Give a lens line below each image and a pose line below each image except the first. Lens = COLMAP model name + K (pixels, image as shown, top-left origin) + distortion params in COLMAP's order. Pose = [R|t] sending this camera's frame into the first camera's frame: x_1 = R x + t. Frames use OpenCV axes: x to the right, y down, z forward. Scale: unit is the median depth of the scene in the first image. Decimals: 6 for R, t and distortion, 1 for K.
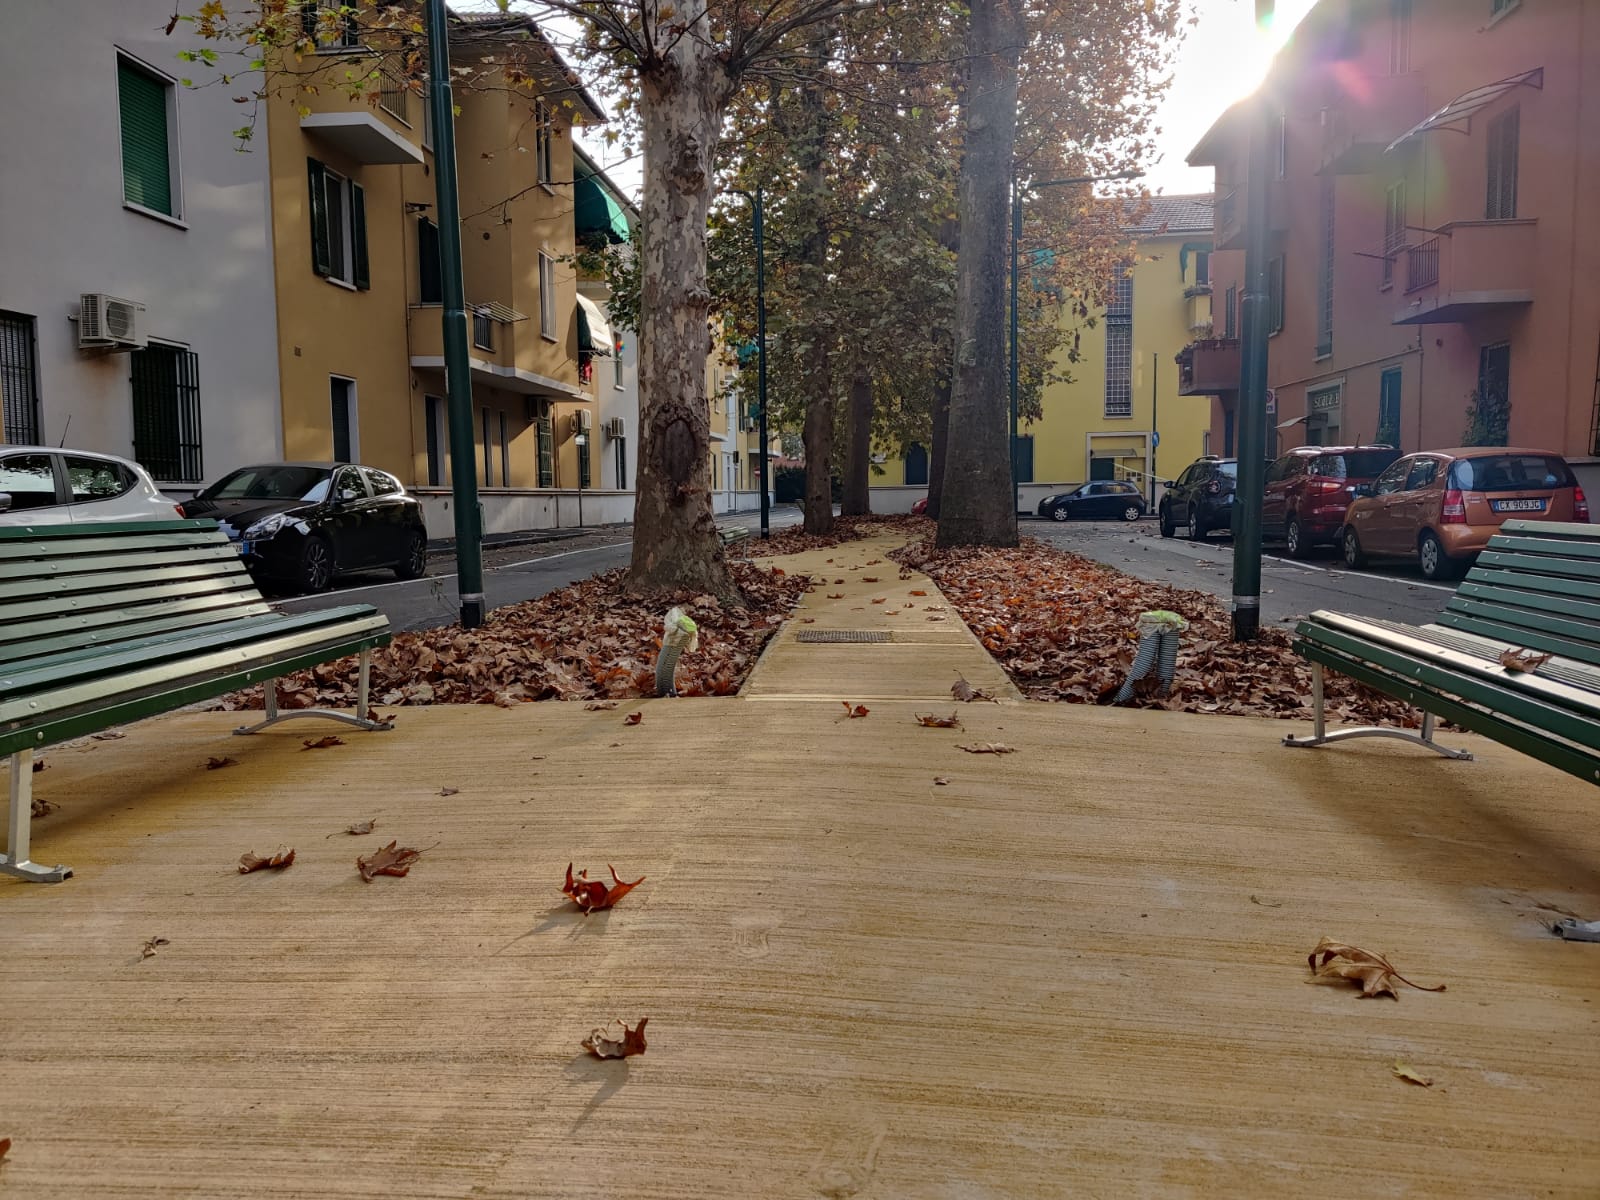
lens RADIAL K [[1153.4, 0, 793.2], [0, 1153.4, 595.1], [0, 0, 1]] dist [0.003968, -0.013421]
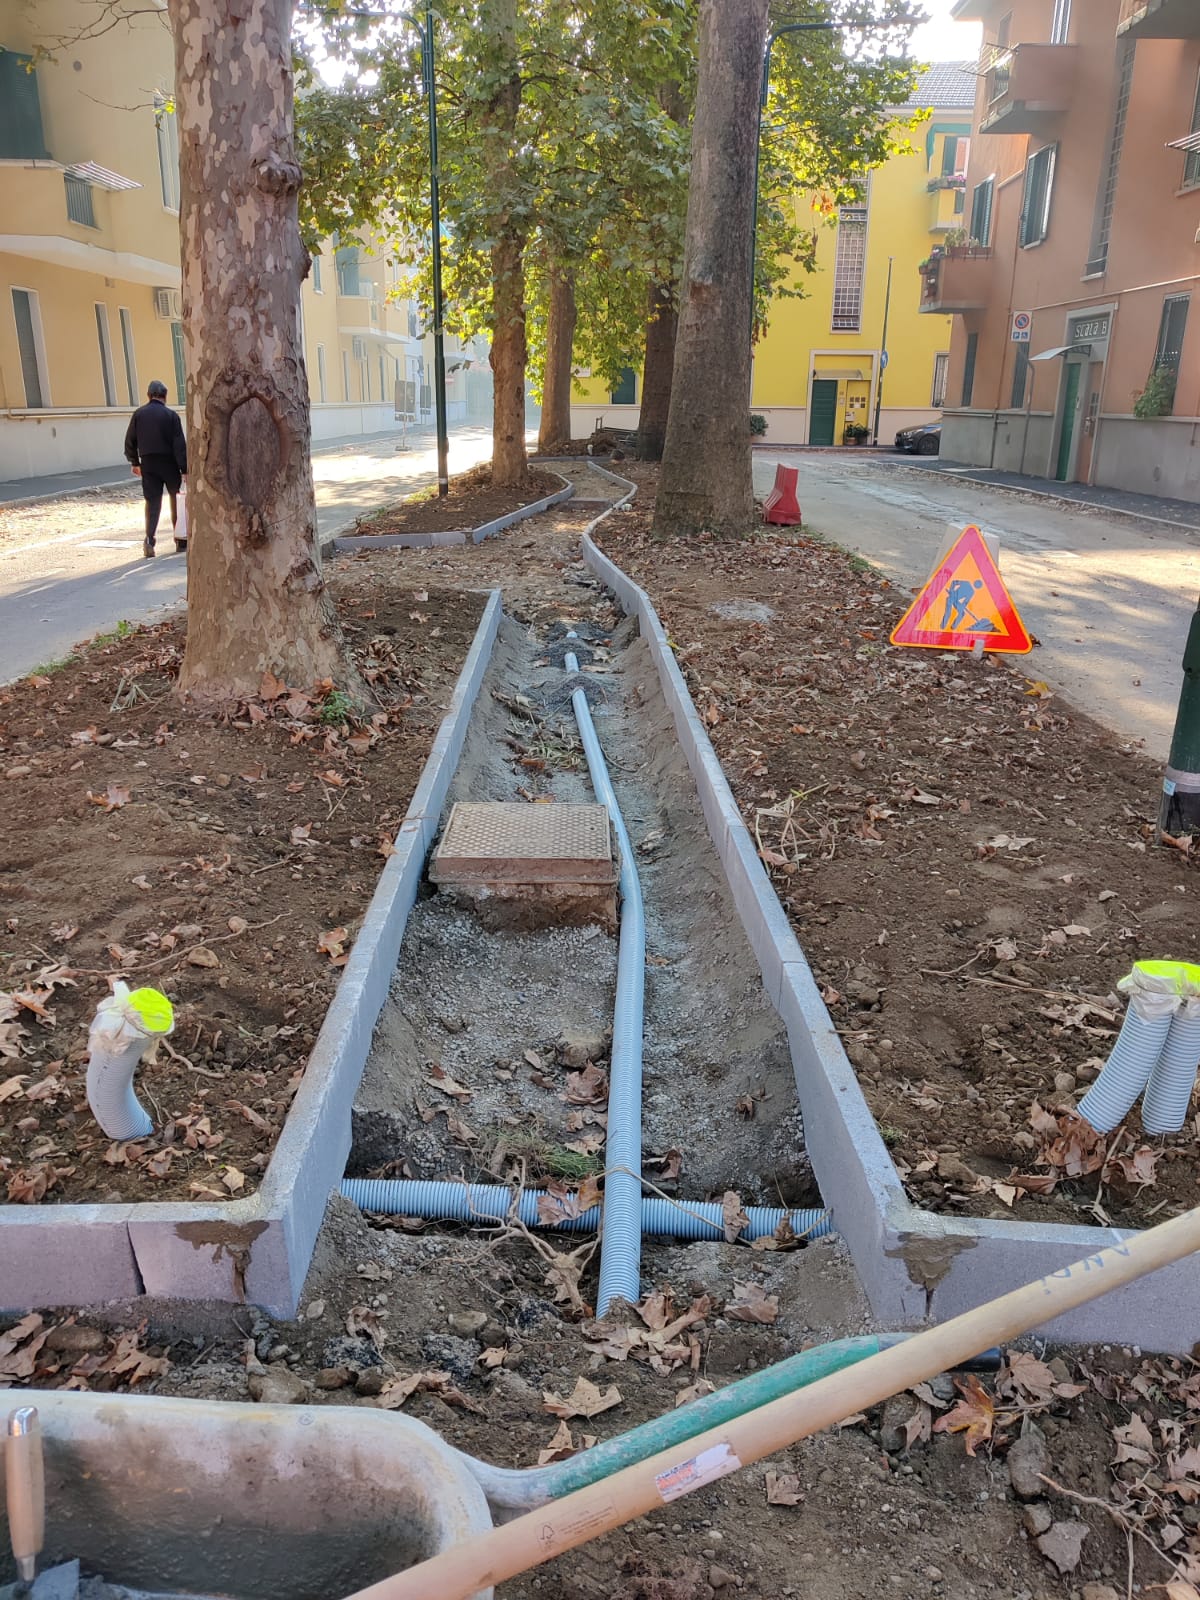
lens RADIAL K [[1153.4, 0, 608.3], [0, 1153.4, 807.6], [0, 0, 1]] dist [0.003968, -0.013421]
pose [[0.995076, -0.007074, 0.098863, 0.013156], [-0.017774, 0.968546, 0.248200, -0.052236], [-0.097509, -0.248735, 0.963651, 0.186778]]
